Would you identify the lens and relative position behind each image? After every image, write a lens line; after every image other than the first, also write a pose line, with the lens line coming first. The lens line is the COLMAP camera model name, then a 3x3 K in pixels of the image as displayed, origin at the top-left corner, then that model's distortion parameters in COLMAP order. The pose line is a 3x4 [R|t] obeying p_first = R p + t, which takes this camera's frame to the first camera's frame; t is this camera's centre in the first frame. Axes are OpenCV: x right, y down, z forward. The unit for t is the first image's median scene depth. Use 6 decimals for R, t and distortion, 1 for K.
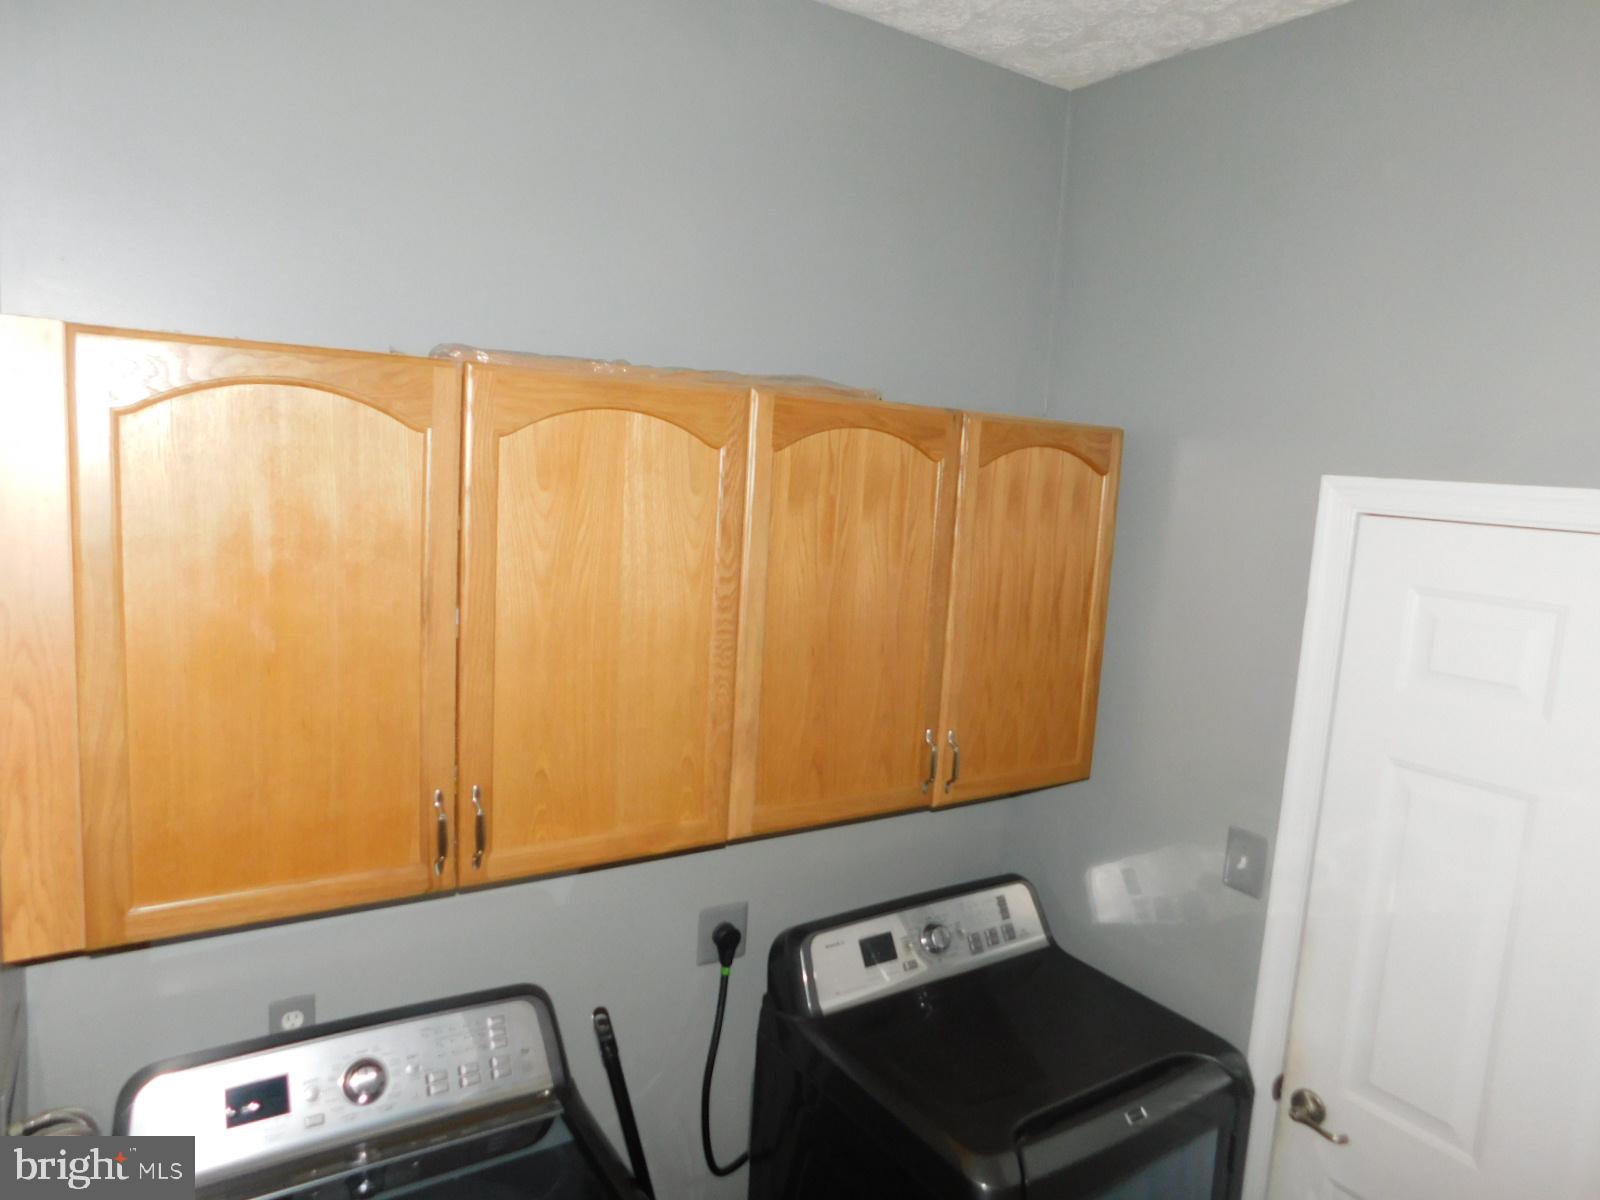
lens RADIAL K [[1056.3, 0, 800.0], [0, 1056.3, 600.0], [0, 0, 1]] dist [-0.071276, 0.057375]
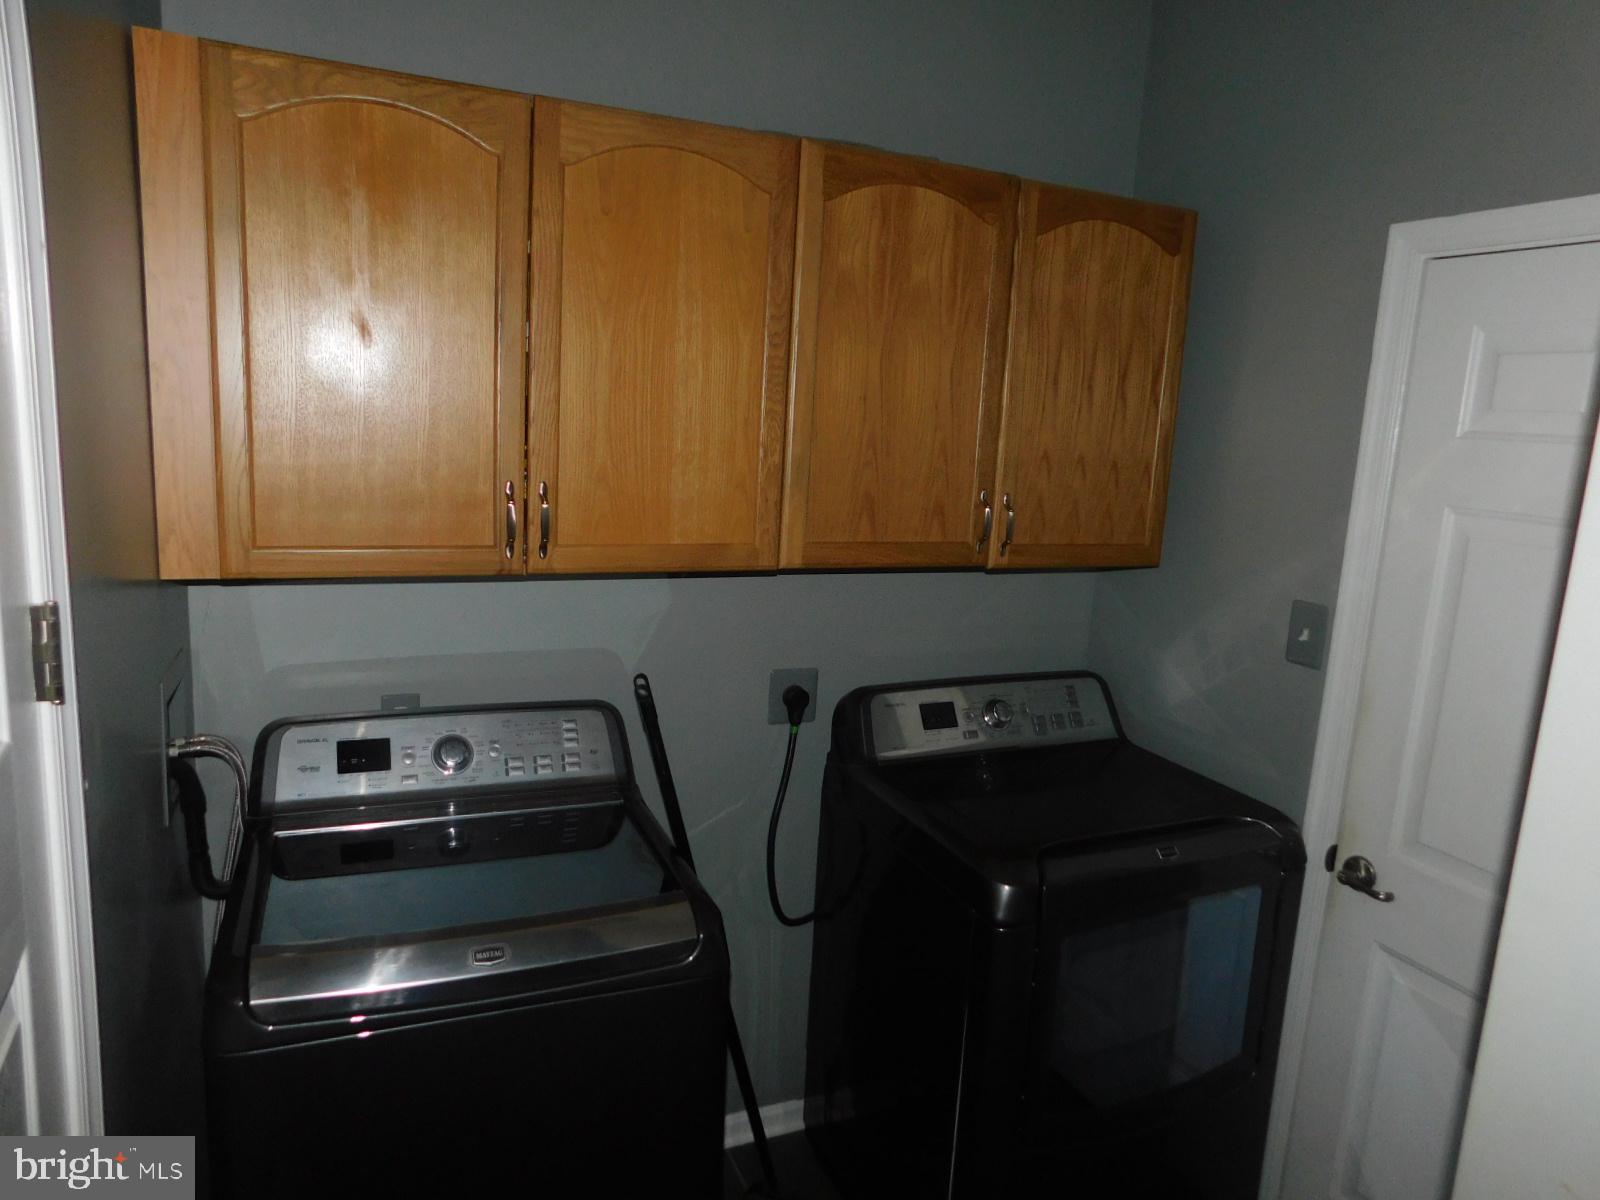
lens RADIAL K [[1056.3, 0, 800.0], [0, 1056.3, 600.0], [0, 0, 1]] dist [-0.071276, 0.057375]
pose [[0.985398, 0.024165, -0.168543, 0.123537], [-0.018664, 0.999242, 0.034151, 0.202640], [0.169241, -0.030507, 0.985102, -0.058966]]
